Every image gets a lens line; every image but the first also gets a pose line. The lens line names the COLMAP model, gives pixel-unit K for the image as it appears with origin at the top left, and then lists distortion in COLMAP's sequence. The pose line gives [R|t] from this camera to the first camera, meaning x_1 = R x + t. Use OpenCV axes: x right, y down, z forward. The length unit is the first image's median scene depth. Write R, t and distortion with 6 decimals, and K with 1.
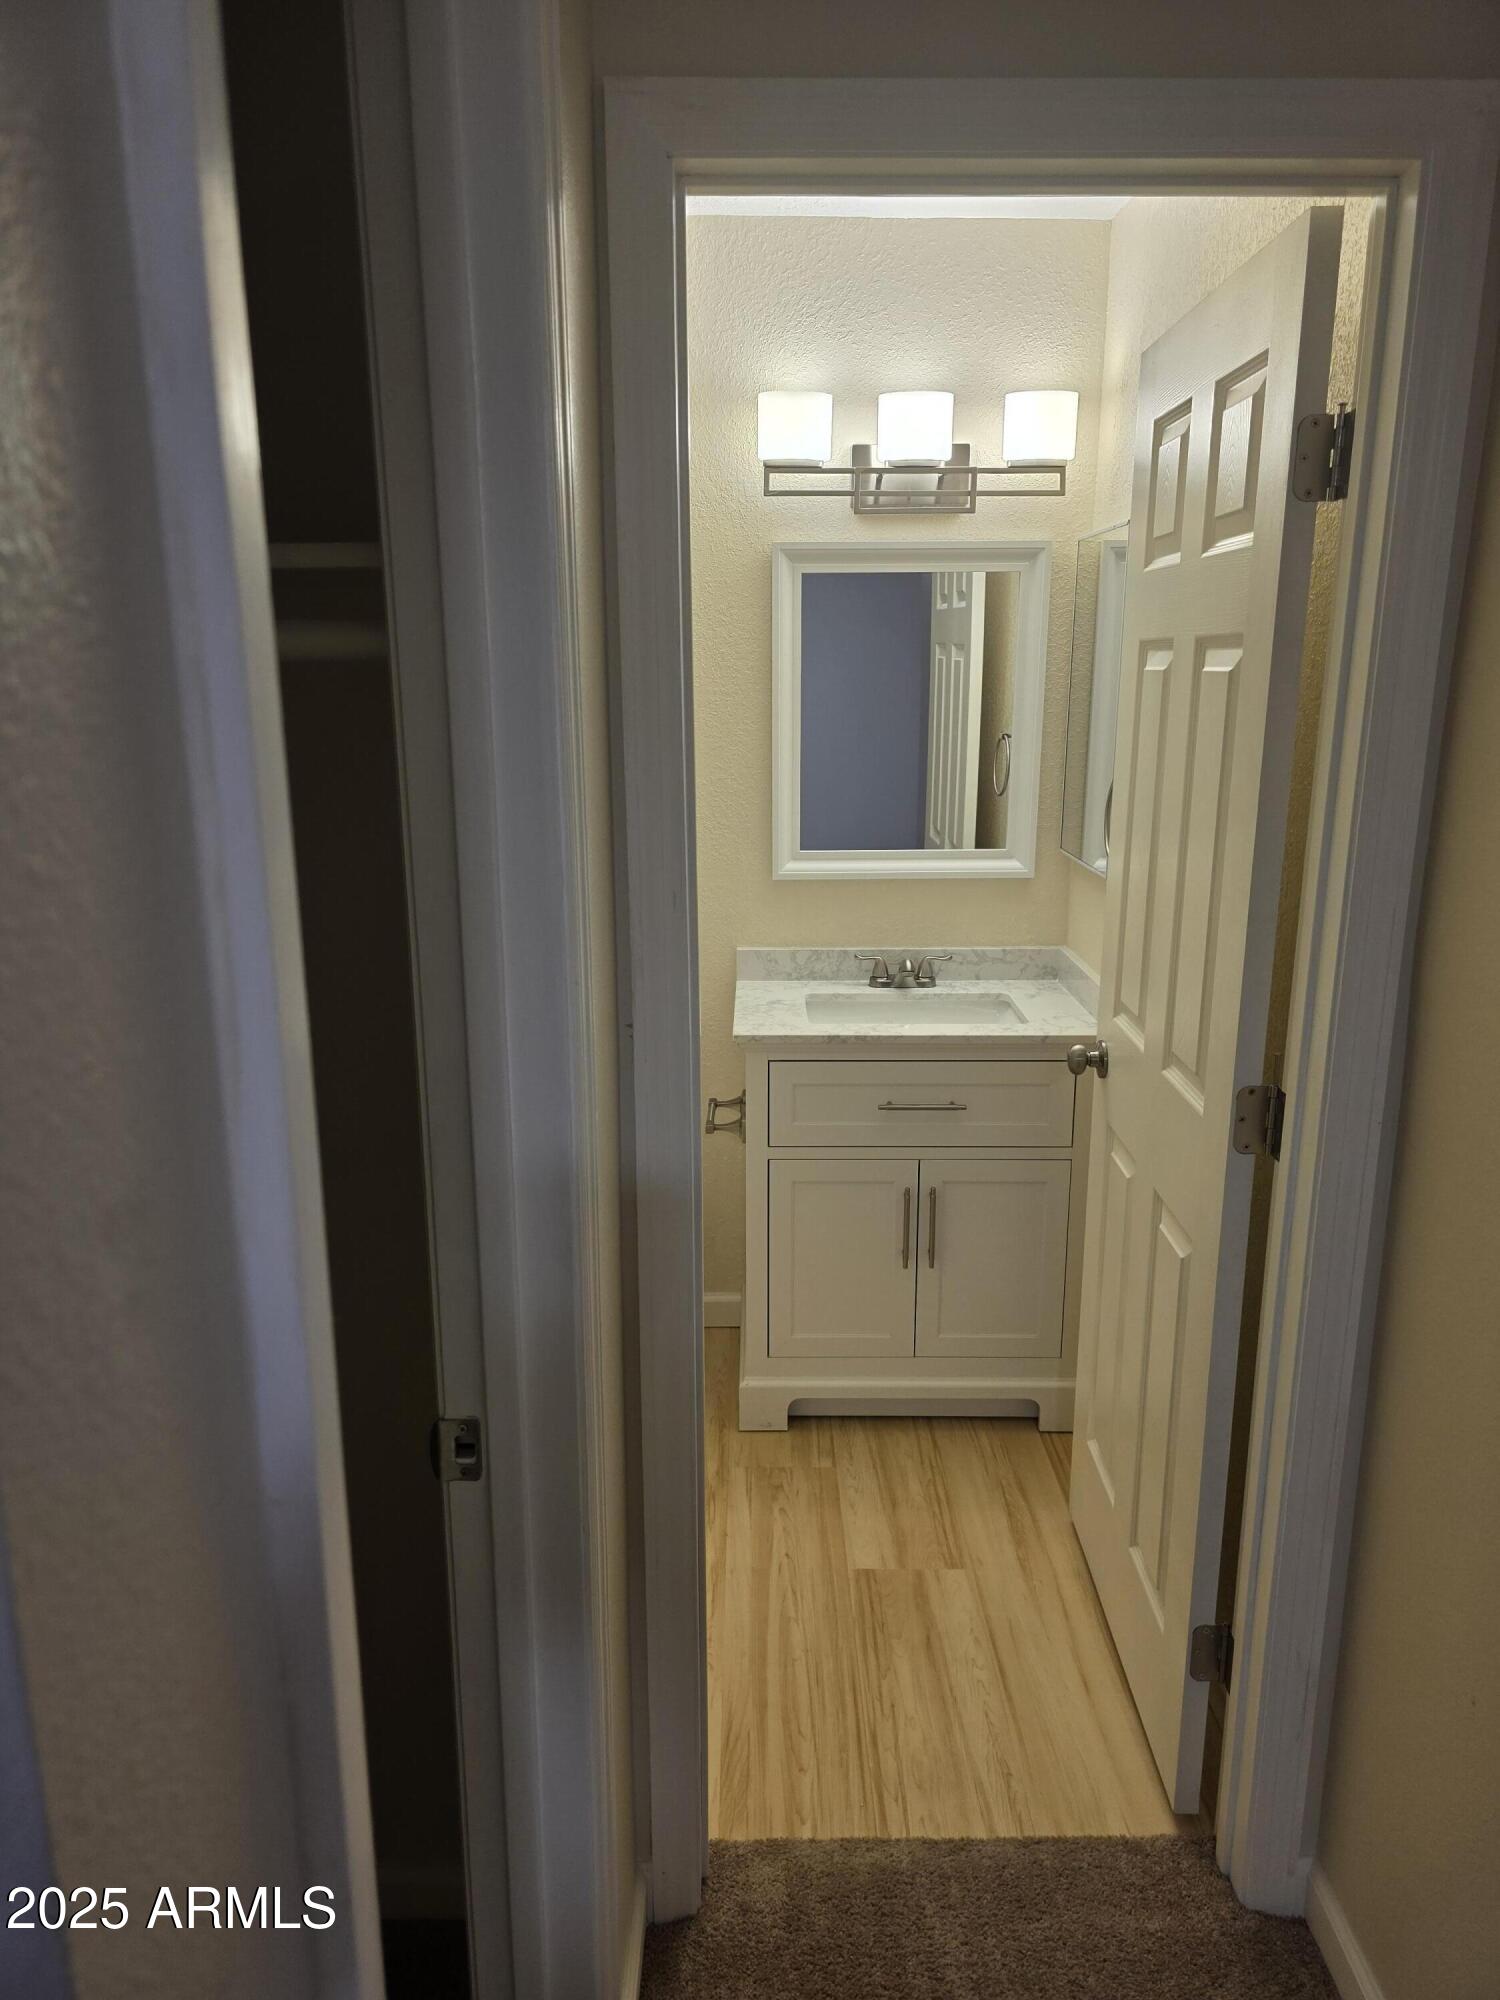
lens RADIAL K [[1354.4, 0, 751.5], [0, 1354.4, 1003.5], [0, 0, 1]] dist [0.075585, -0.064335]
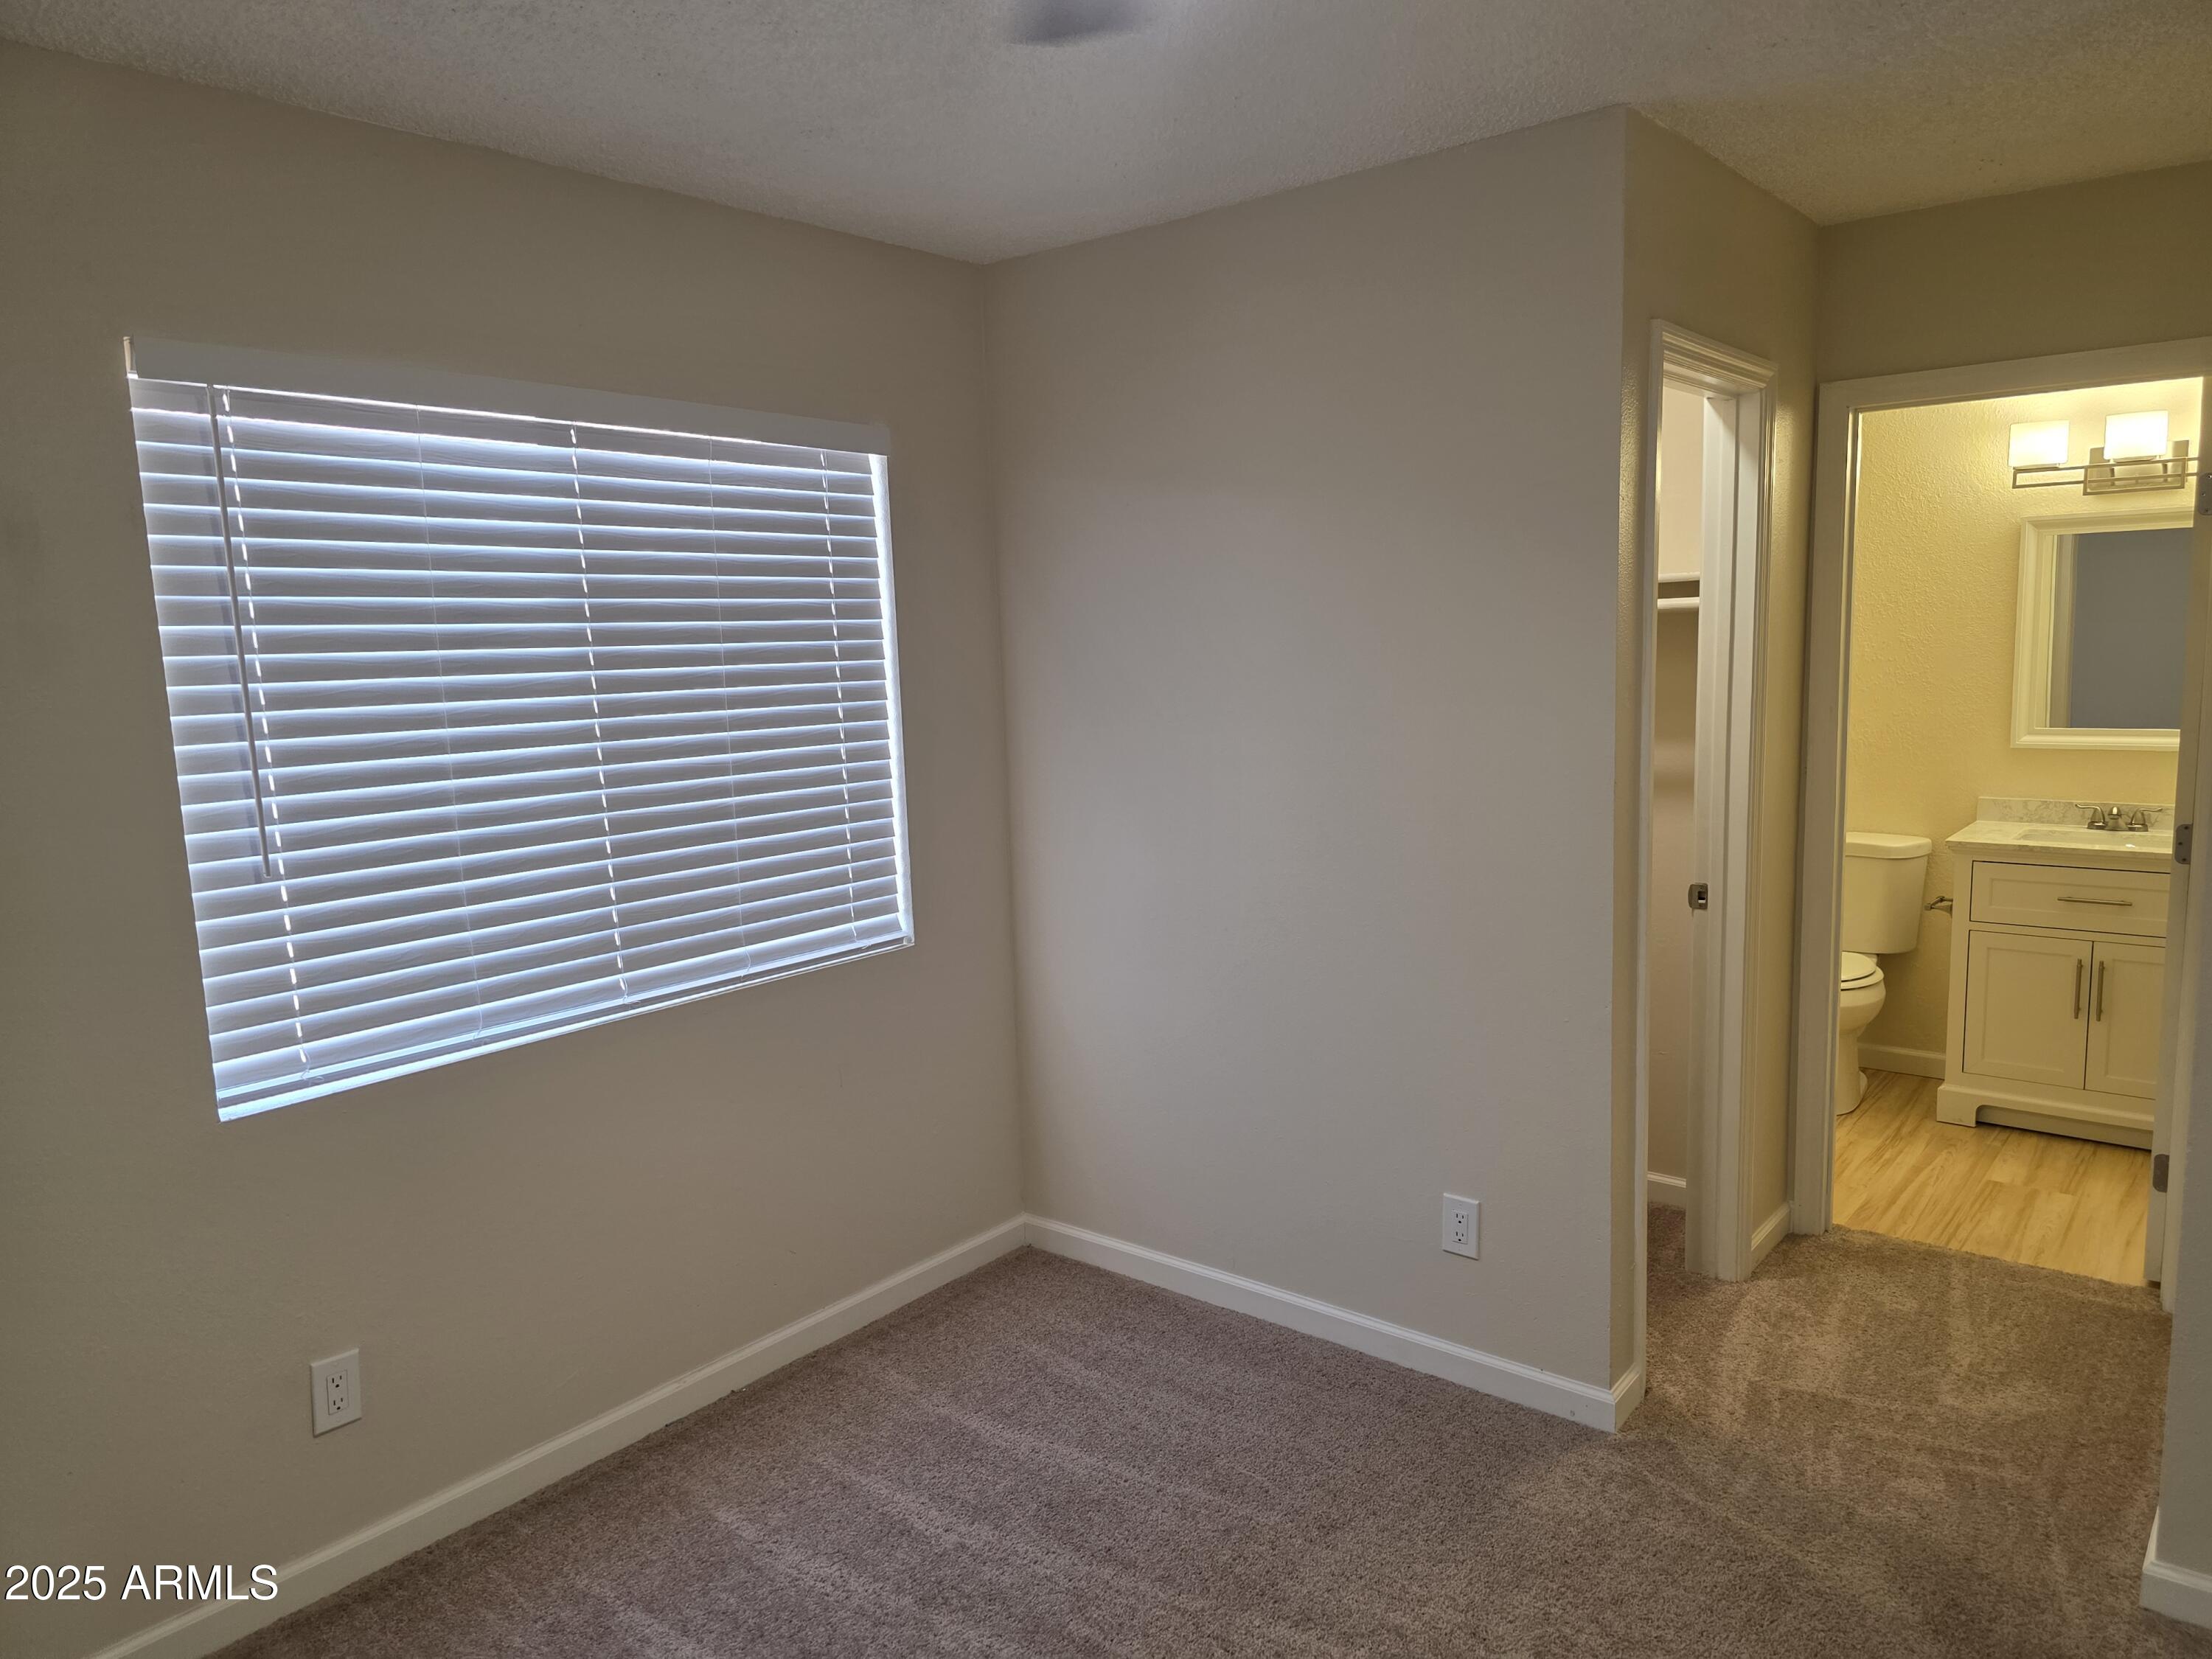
lens RADIAL K [[1507.3, 0, 1096.8], [0, 1507.3, 837.4], [0, 0, 1]] dist [0.052380, -0.039488]
pose [[0.772893, 0.069305, -0.630740, 0.318273], [-0.127032, 0.990794, -0.046793, 0.214208], [0.621691, 0.116290, 0.774582, -0.881179]]
